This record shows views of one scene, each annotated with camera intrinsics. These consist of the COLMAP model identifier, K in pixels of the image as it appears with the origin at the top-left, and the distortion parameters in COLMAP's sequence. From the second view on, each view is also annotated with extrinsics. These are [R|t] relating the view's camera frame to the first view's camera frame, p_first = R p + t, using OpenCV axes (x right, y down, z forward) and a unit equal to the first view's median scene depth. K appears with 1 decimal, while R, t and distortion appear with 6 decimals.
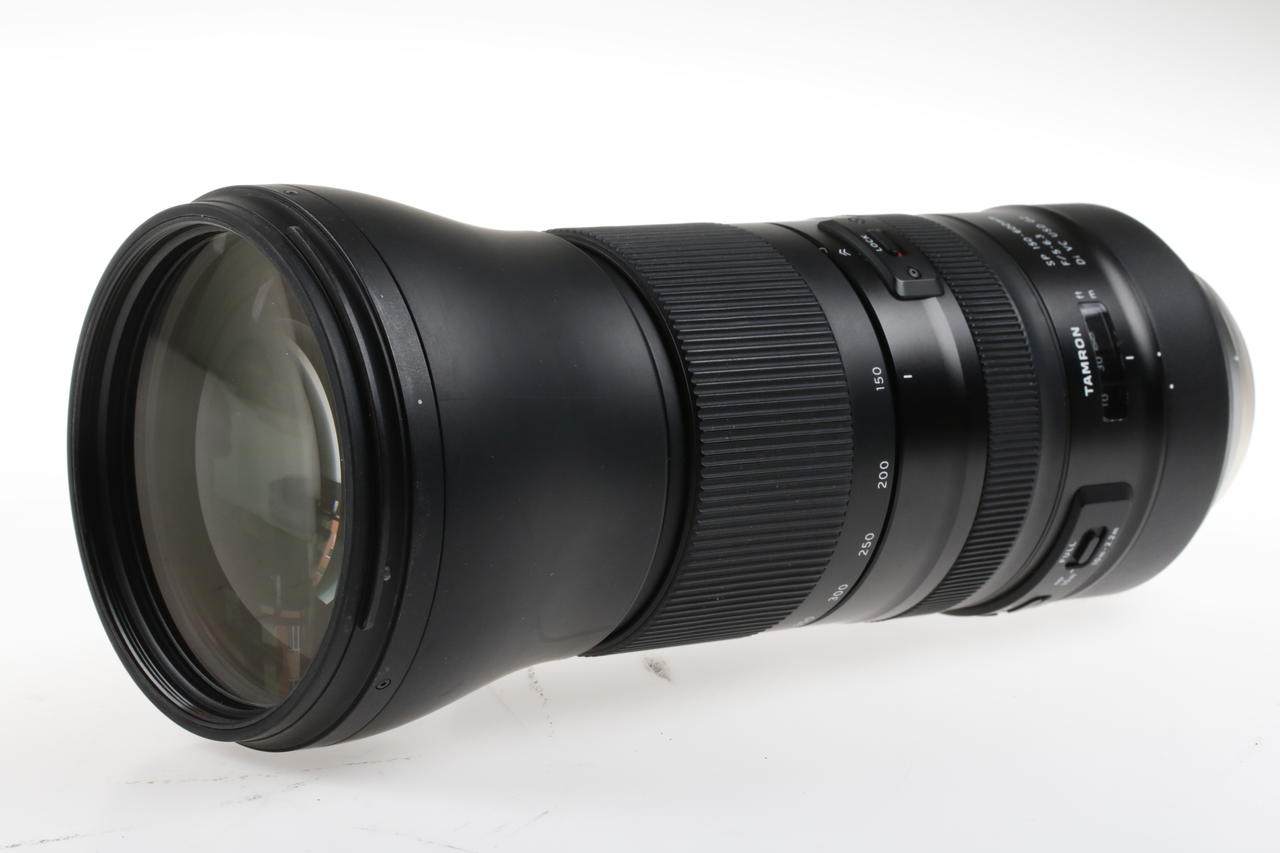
lens RADIAL K [[3603.9, 0, 649.8], [0, 3603.9, 425.0], [0, 0, 1]] dist [0.206575, 0.000000]
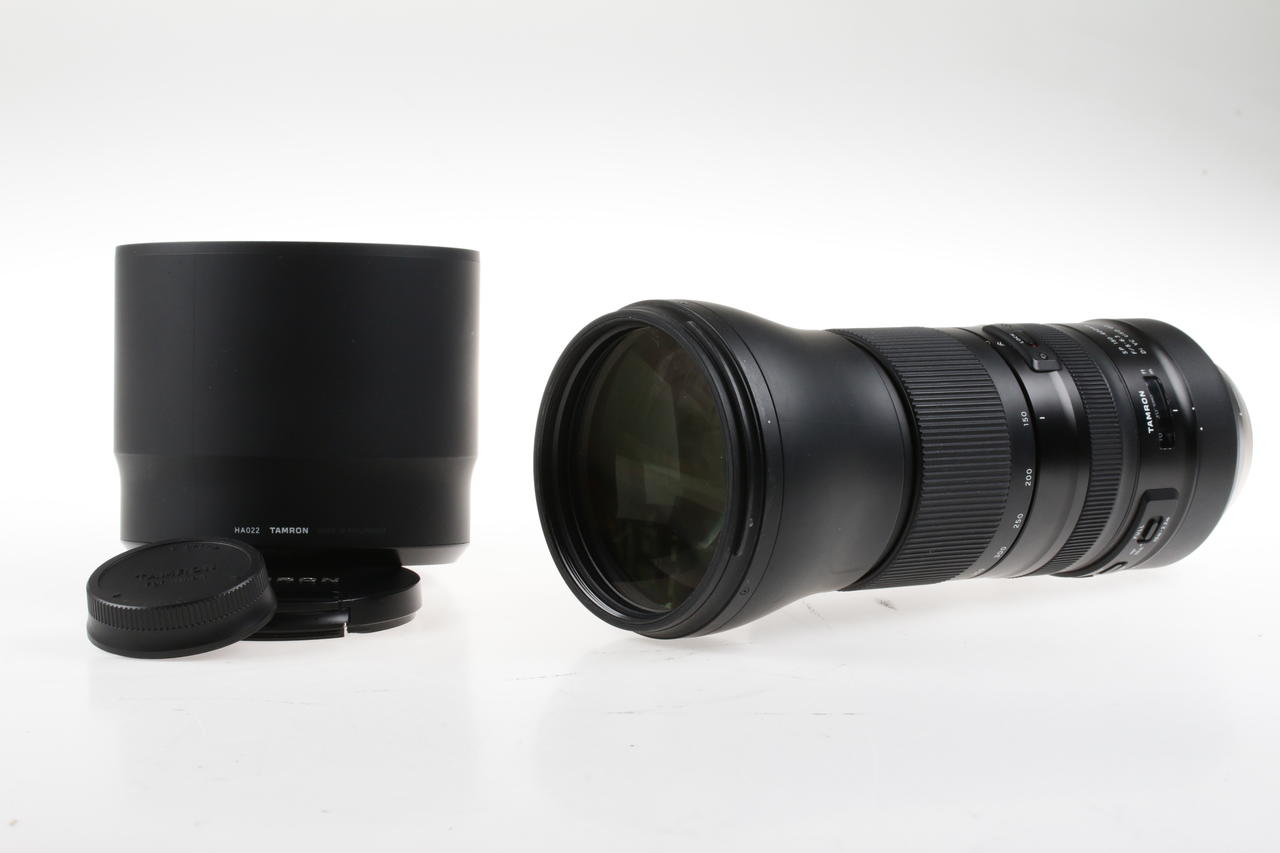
lens RADIAL K [[3603.9, 0, 631.8], [0, 3603.9, 428.4], [0, 0, 1]] dist [0.206575, 0.000000]
pose [[0.999927, -0.005951, 0.010488, -0.130620], [0.006602, 0.997981, -0.063172, 0.092664], [-0.010091, 0.063237, 0.997948, -0.626702]]
